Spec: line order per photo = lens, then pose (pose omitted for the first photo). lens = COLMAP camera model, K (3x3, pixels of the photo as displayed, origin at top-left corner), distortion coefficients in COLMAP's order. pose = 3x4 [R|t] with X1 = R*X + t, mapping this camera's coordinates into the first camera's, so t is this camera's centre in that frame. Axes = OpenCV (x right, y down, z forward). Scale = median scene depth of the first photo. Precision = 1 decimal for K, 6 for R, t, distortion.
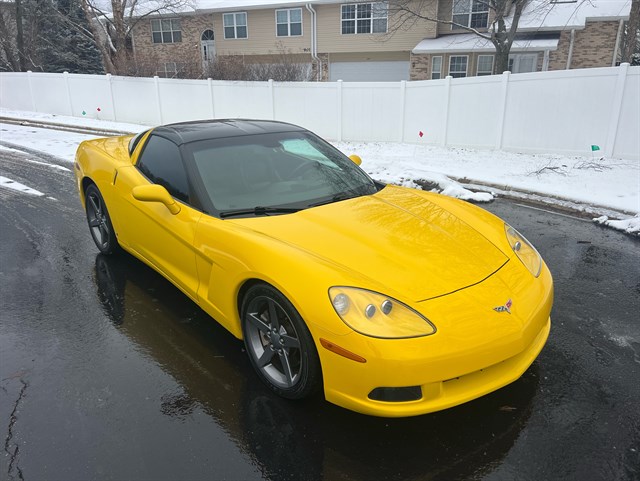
lens RADIAL K [[482.6, 0, 316.4], [0, 482.6, 242.3], [0, 0, 1]] dist [0.047342, -0.051539]
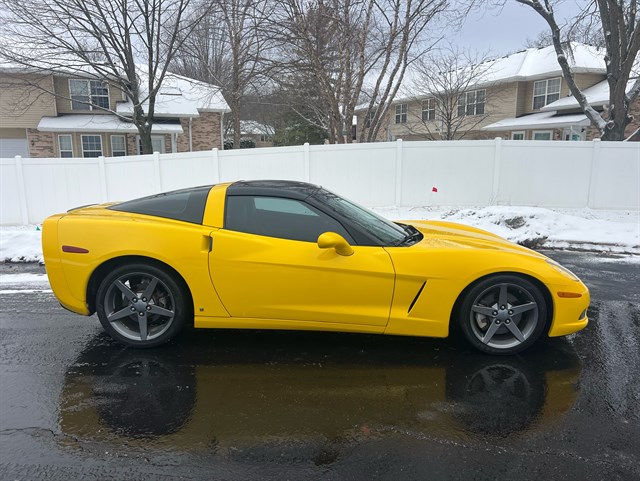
lens RADIAL K [[482.6, 0, 317.2], [0, 482.6, 246.8], [0, 0, 1]] dist [0.047342, -0.051539]
pose [[0.668467, -0.138363, 0.730758, -0.267148], [0.245123, 0.968632, -0.040825, -0.011708], [-0.702187, 0.206416, 0.681414, 0.069109]]
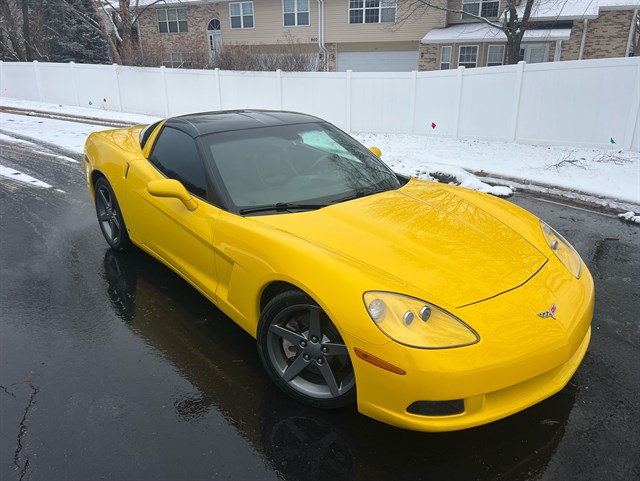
lens RADIAL K [[482.6, 0, 315.8], [0, 482.6, 240.0], [0, 0, 1]] dist [0.047342, -0.051539]
pose [[0.999942, 0.004851, -0.009626, -0.009117], [-0.004724, 0.999903, 0.013132, -0.002997], [0.009688, -0.013085, 0.999867, 0.011999]]
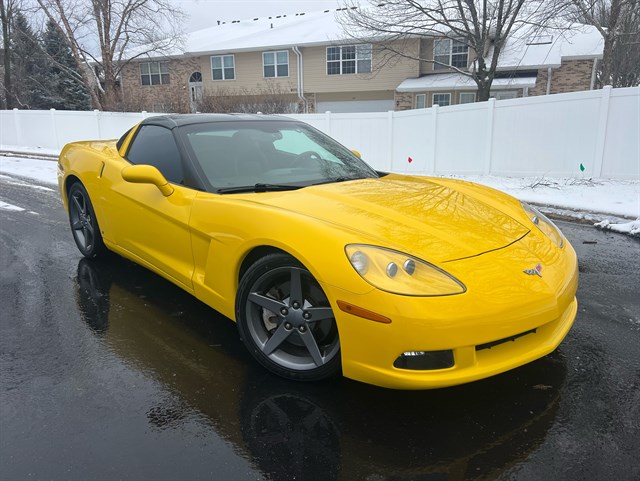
lens RADIAL K [[482.6, 0, 319.7], [0, 482.6, 242.9], [0, 0, 1]] dist [0.047342, -0.051539]
pose [[0.999320, -0.012689, 0.034631, -0.008393], [0.015618, 0.996202, -0.085664, 0.027164], [-0.033413, 0.086146, 0.995722, 0.018250]]
